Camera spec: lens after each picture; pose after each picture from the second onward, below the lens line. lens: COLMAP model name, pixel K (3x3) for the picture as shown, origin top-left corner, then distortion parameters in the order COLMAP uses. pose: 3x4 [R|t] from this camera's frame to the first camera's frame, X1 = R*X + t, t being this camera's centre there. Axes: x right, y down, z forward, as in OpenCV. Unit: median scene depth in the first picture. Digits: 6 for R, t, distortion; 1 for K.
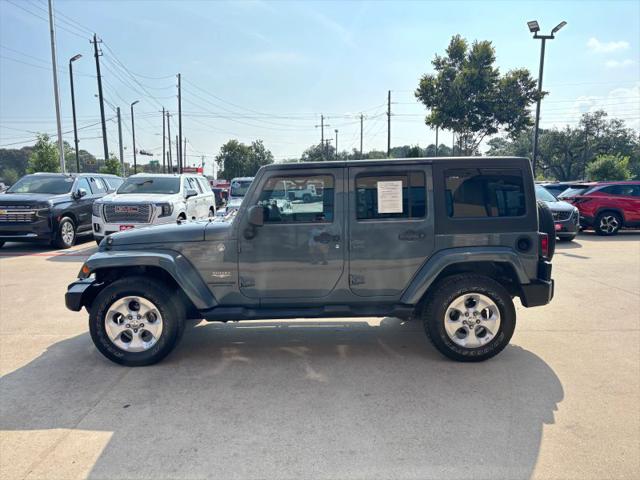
lens RADIAL K [[485.2, 0, 315.4], [0, 485.2, 245.4], [0, 0, 1]] dist [0.027499, -0.007522]
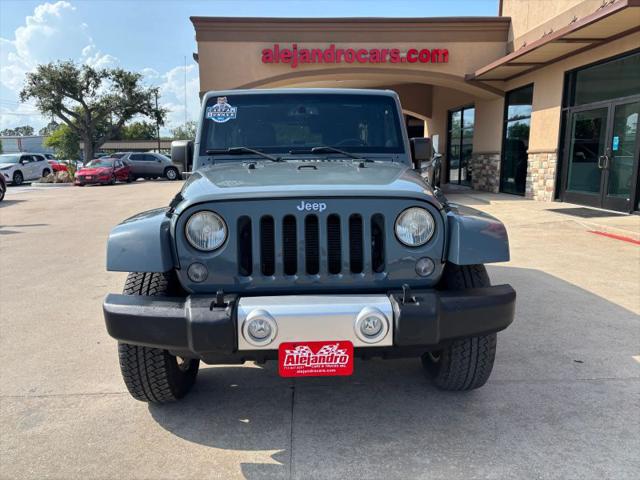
lens RADIAL K [[484.2, 0, 320.0], [0, 484.2, 240.0], [0, 0, 1]] dist [0.021077, -0.006784]
pose [[-0.023067, -0.162141, 0.986498, -0.962626], [0.133158, 0.977470, 0.163771, -0.067801], [-0.990826, 0.135137, -0.000957, 1.150627]]
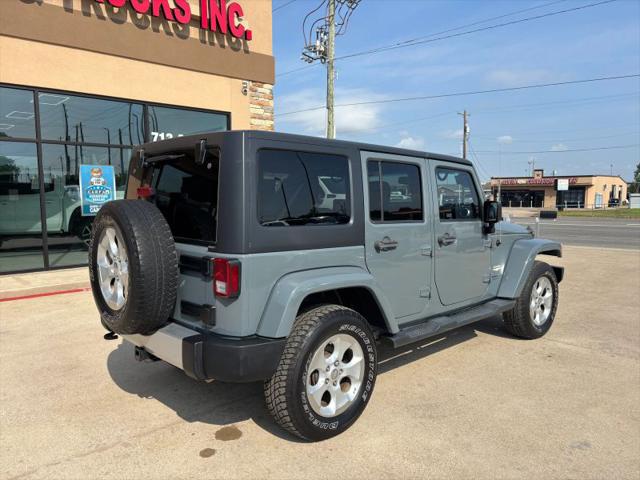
lens RADIAL K [[481.8, 0, 316.8], [0, 481.8, 239.2], [0, 0, 1]] dist [0.027714, -0.002720]
pose [[-0.754503, 0.064813, -0.653088, 0.754659], [-0.077532, 0.979341, 0.186762, -0.205544], [0.651701, 0.191547, -0.733891, 1.842488]]
